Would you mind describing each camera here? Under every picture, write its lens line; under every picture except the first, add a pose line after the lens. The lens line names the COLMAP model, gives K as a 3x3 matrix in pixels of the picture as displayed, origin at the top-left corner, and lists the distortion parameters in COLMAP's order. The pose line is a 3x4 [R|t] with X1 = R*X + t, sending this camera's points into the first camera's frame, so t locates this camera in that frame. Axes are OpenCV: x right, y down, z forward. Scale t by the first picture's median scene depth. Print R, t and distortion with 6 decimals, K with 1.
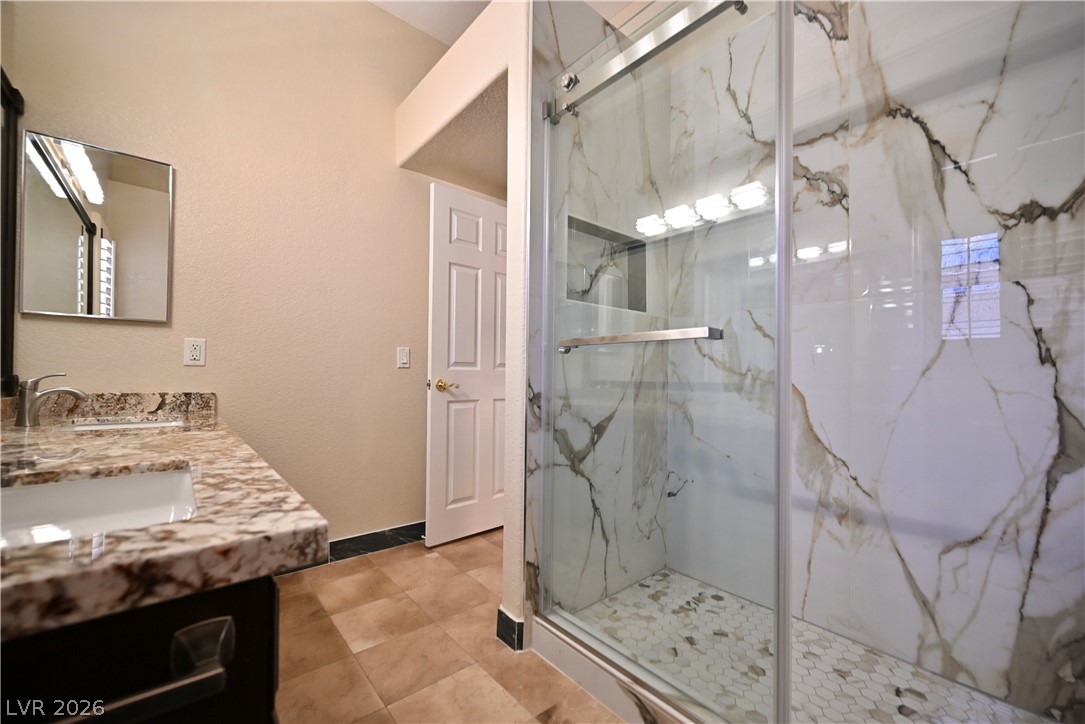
lens RADIAL K [[425.0, 0, 552.2], [0, 425.0, 368.2], [0, 0, 1]] dist [0.001131, -0.000023]
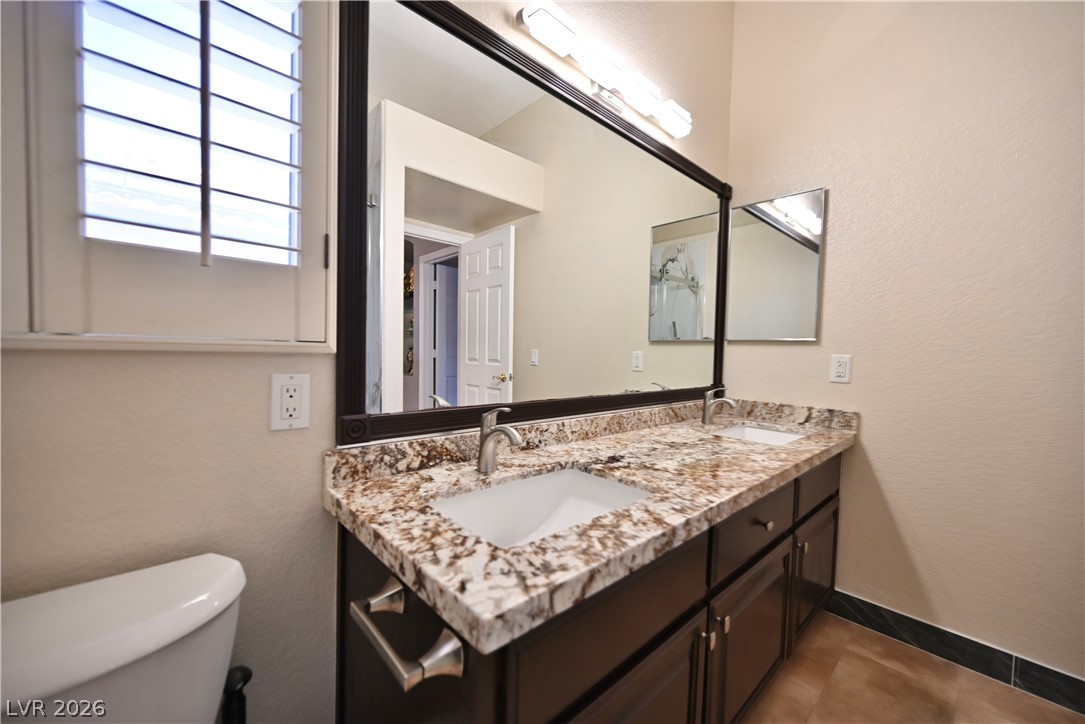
lens RADIAL K [[425.0, 0, 552.1], [0, 425.0, 367.5], [0, 0, 1]] dist [0.001131, -0.000023]
pose [[0.038099, 0.035096, -0.998657, 0.273334], [-0.013680, 0.999308, 0.034597, -0.158422], [0.999180, 0.012343, 0.038553, 0.721154]]
